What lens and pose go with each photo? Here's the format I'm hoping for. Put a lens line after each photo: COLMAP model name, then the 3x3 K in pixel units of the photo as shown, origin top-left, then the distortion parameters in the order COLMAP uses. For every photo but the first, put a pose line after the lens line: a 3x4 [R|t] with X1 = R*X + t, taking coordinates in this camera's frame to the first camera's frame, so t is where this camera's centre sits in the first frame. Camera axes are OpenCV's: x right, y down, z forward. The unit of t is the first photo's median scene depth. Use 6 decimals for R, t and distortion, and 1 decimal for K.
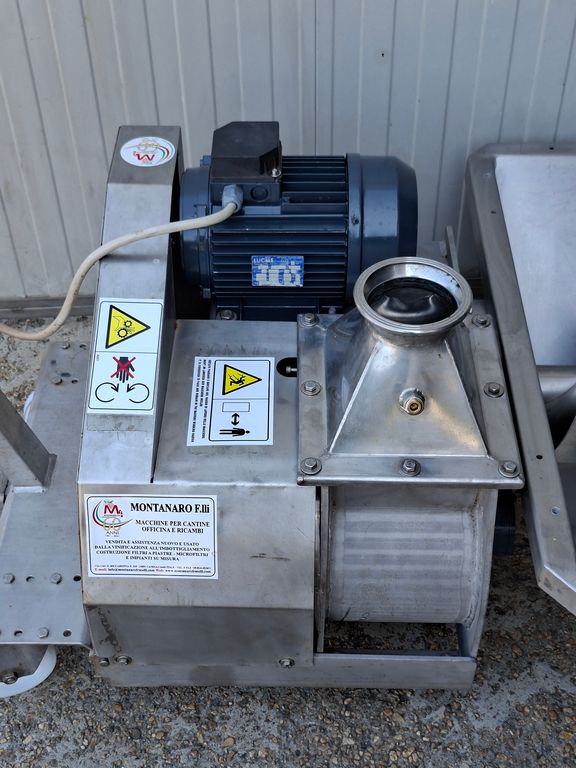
lens RADIAL K [[1071.4, 0, 285.9], [0, 1071.4, 385.7], [0, 0, 1]] dist [0.047717, 0.000000]
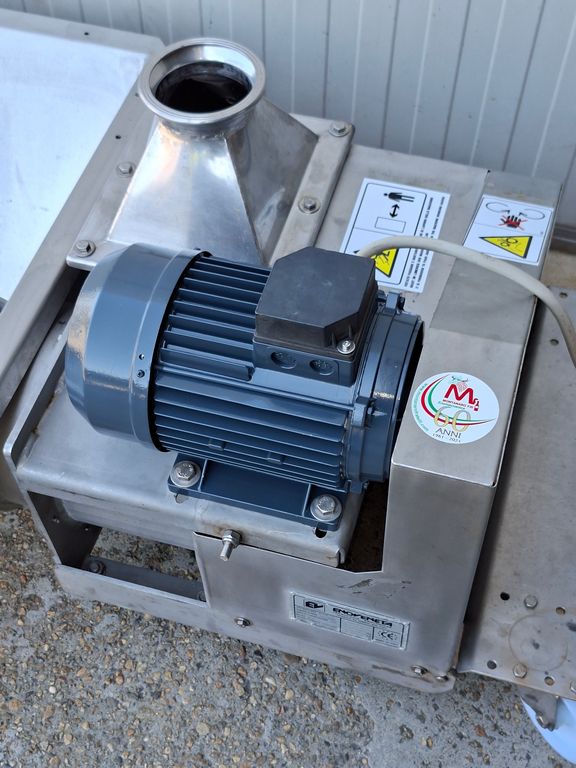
lens RADIAL K [[1071.4, 0, 288.7], [0, 1071.4, 384.4], [0, 0, 1]] dist [0.047717, 0.000000]
pose [[-0.960556, -0.203753, 0.189255, -0.168173], [0.219587, -0.138163, 0.965760, -0.926289], [-0.170628, 0.969224, 0.177455, 0.999164]]
